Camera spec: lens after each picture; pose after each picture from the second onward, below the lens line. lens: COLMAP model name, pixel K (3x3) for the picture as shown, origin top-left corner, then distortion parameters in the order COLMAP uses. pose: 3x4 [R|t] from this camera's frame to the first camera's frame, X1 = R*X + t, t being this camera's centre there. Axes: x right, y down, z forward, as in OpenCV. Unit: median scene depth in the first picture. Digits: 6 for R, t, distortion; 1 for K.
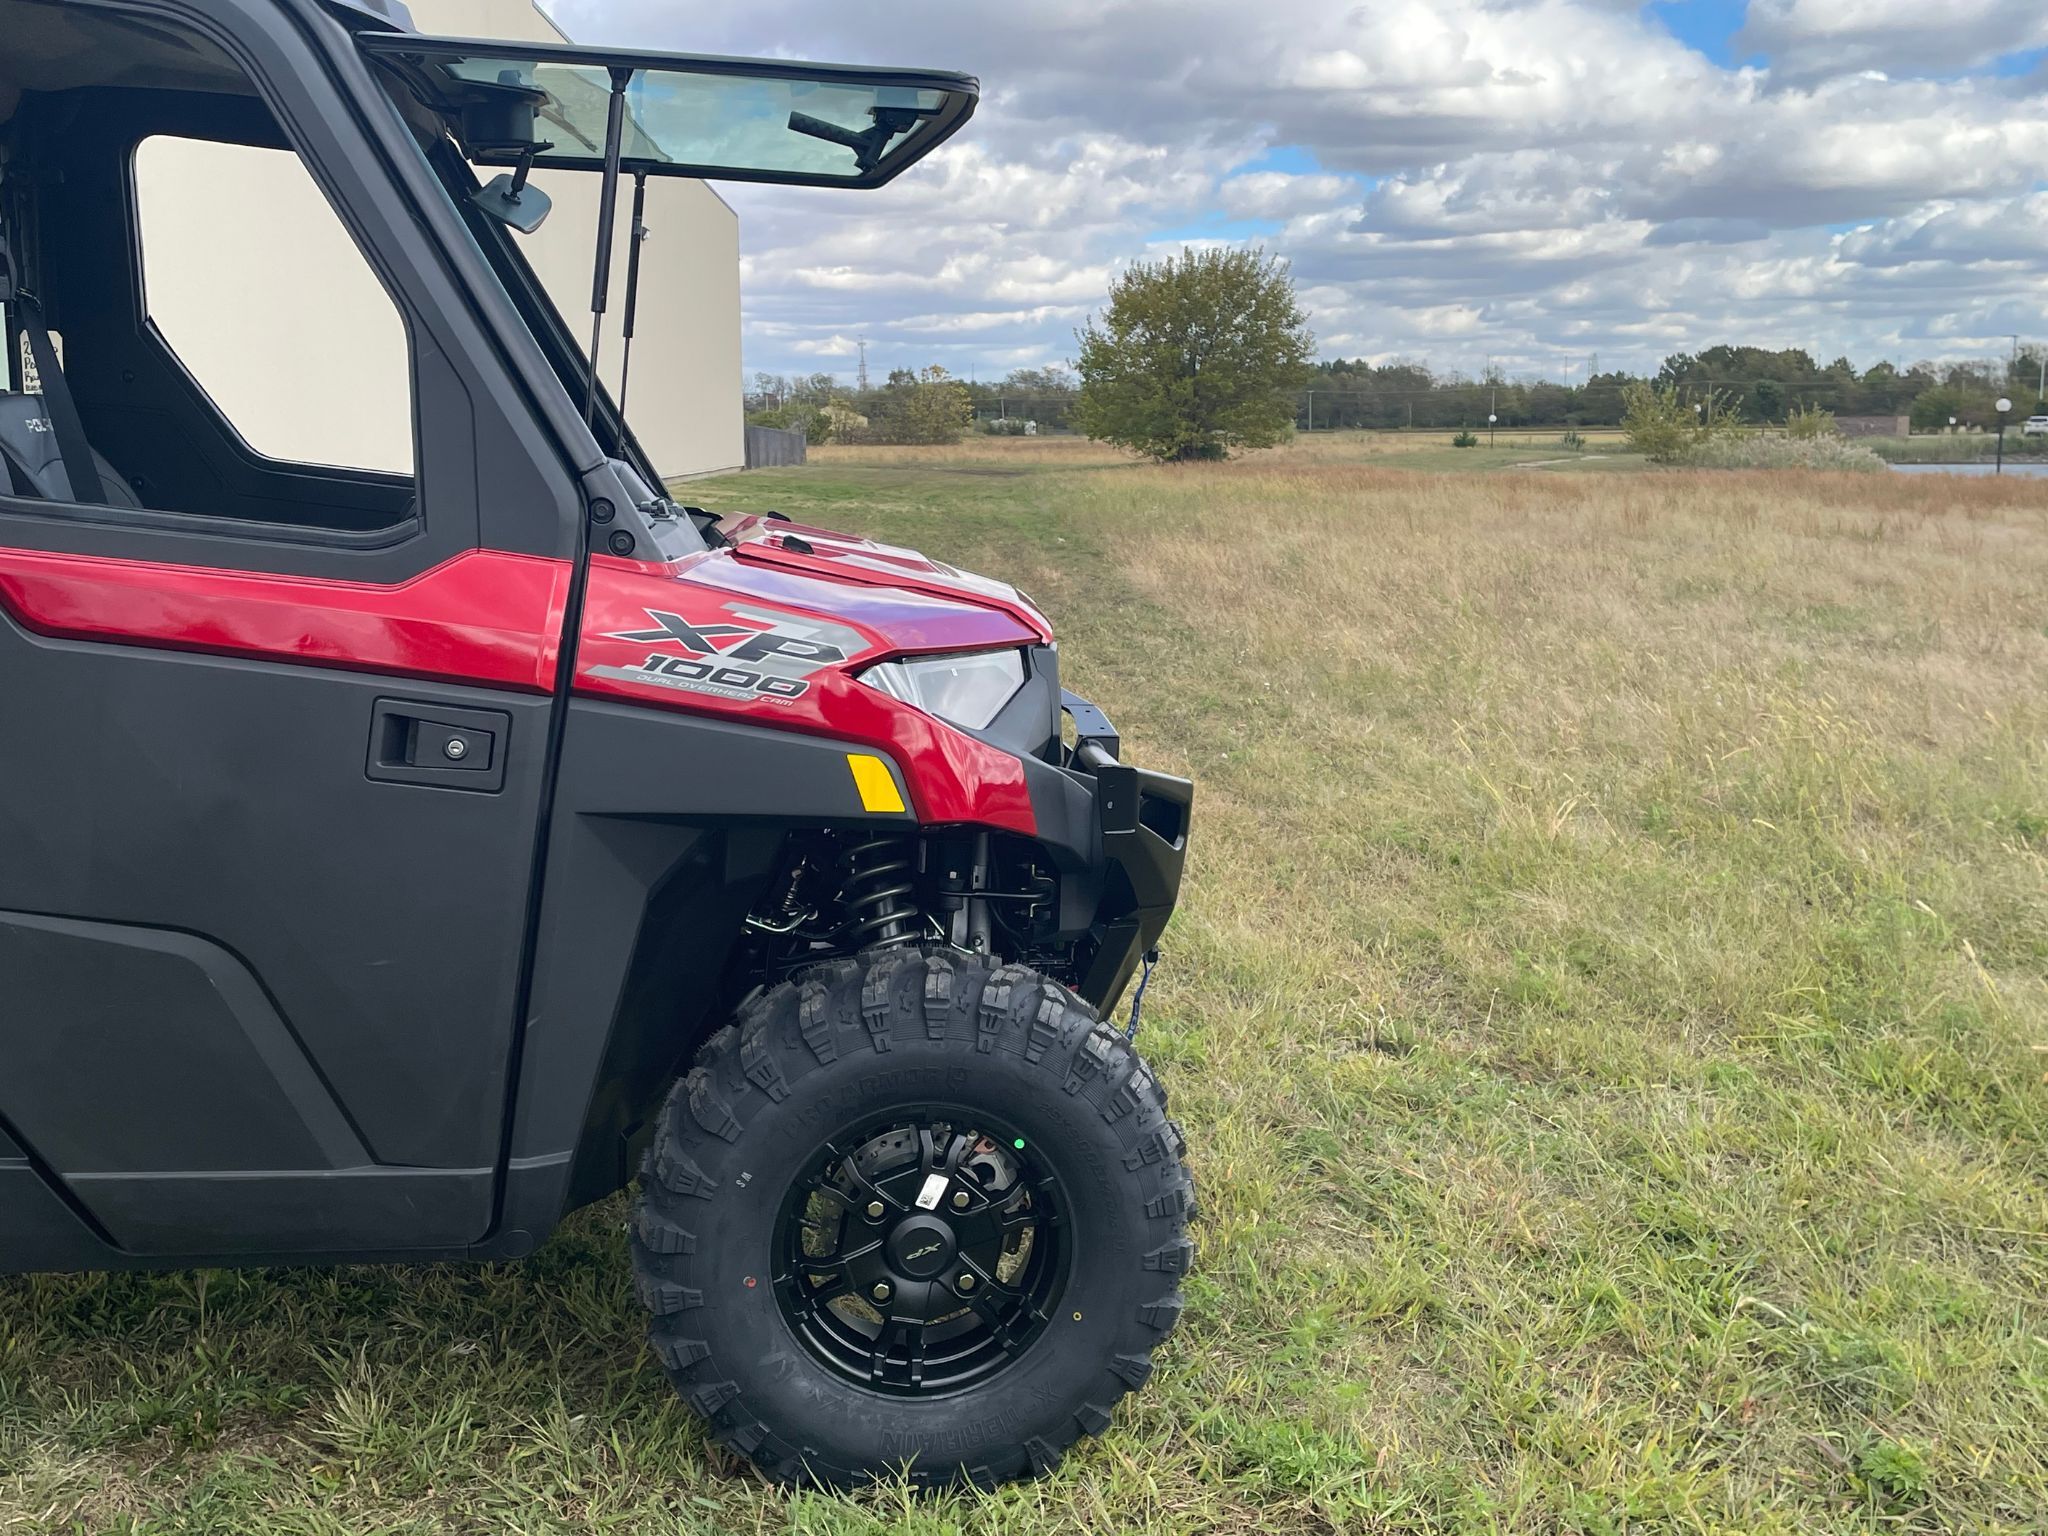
lens RADIAL K [[2190.0, 0, 1018.9], [0, 2190.0, 719.0], [0, 0, 1]] dist [0.083873, 0.000000]
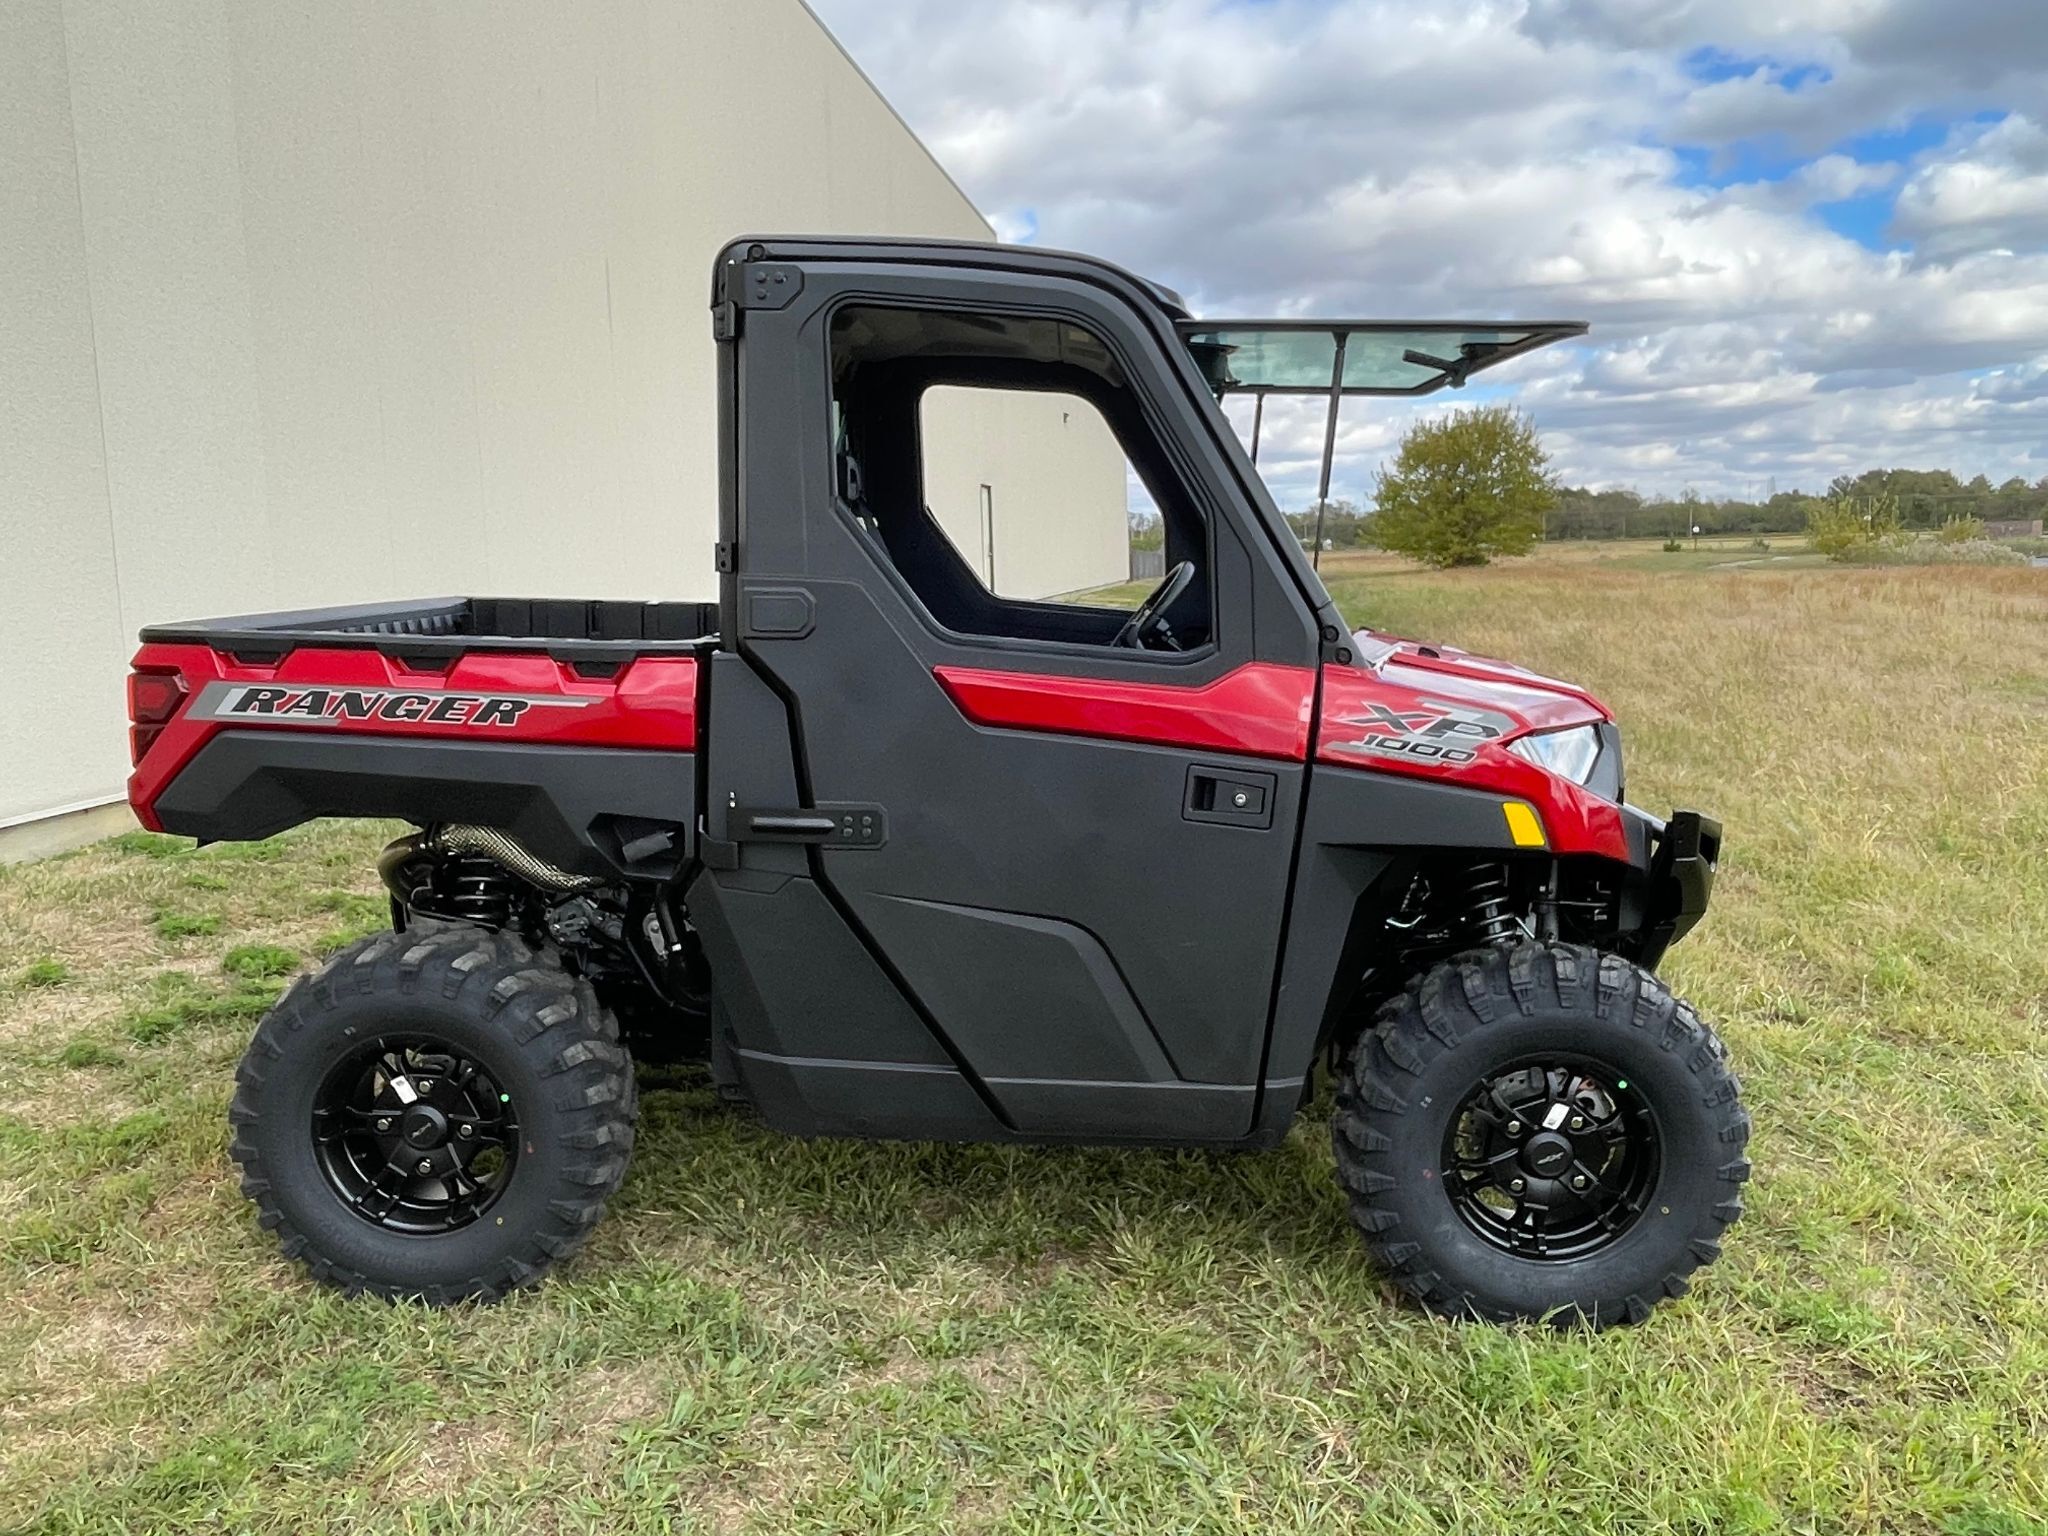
lens RADIAL K [[1606.4, 0, 1004.1], [0, 1606.4, 748.3], [0, 0, 1]] dist [0.009394, 0.017341]
pose [[0.984095, -0.003053, -0.177618, -0.169284], [0.001718, 0.999969, -0.007670, -0.009700], [0.177636, 0.007243, 0.984070, -0.059569]]
